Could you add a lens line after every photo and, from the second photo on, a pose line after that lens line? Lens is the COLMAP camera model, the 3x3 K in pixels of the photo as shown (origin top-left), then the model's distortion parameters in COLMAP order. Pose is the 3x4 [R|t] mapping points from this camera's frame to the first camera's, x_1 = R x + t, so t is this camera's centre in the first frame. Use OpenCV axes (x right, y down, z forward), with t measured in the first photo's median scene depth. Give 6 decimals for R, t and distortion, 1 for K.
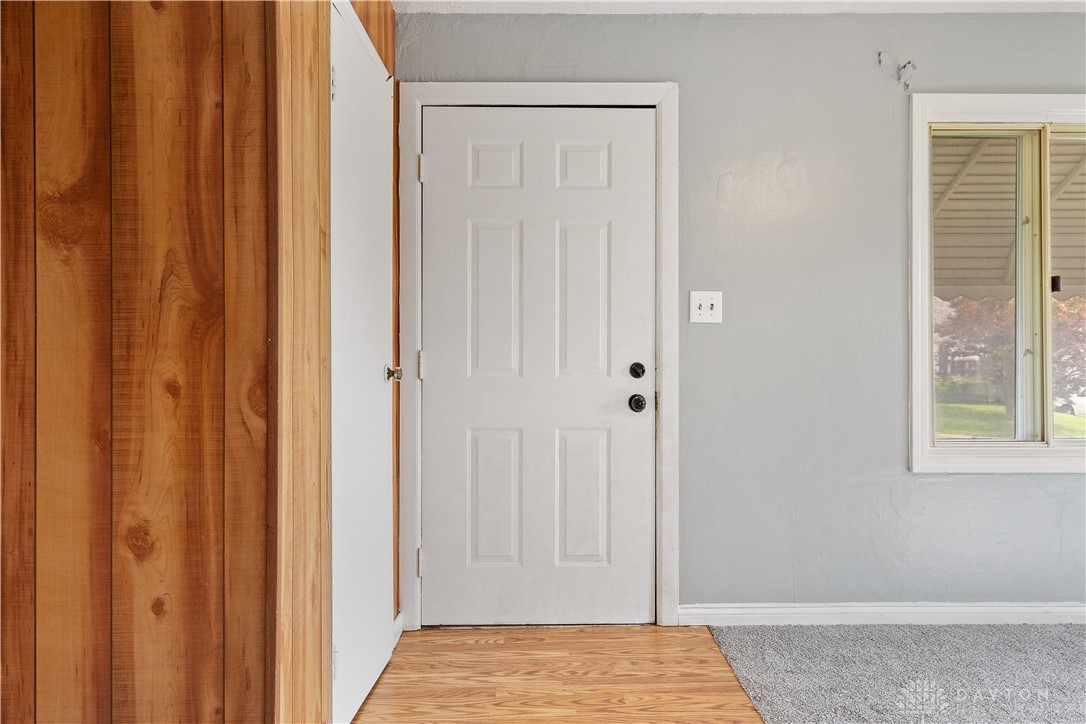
lens RADIAL K [[690.3, 0, 545.4], [0, 690.3, 351.5], [0, 0, 1]] dist [0.006900, 0.001975]
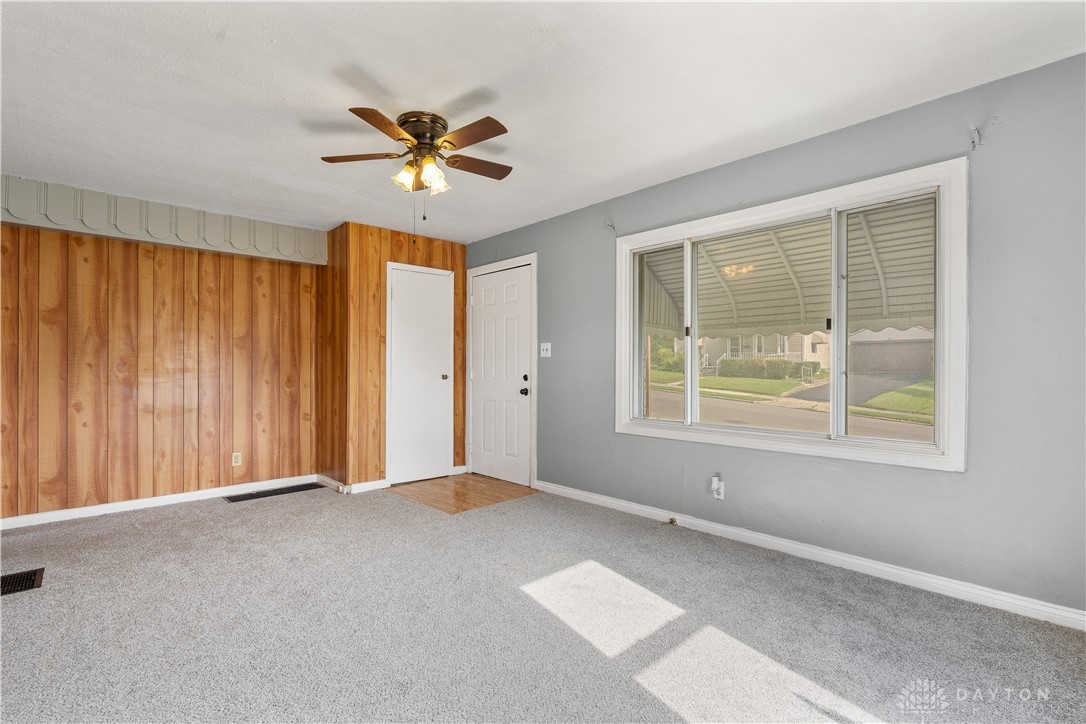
lens RADIAL K [[498.3, 0, 538.4], [0, 498.3, 370.3], [0, 0, 1]] dist [0.008329, 0.000338]
pose [[0.673139, 0.002880, -0.739510, 1.414725], [-0.000493, 0.999994, 0.003446, -0.003851], [0.739516, -0.001955, 0.673137, -0.106559]]
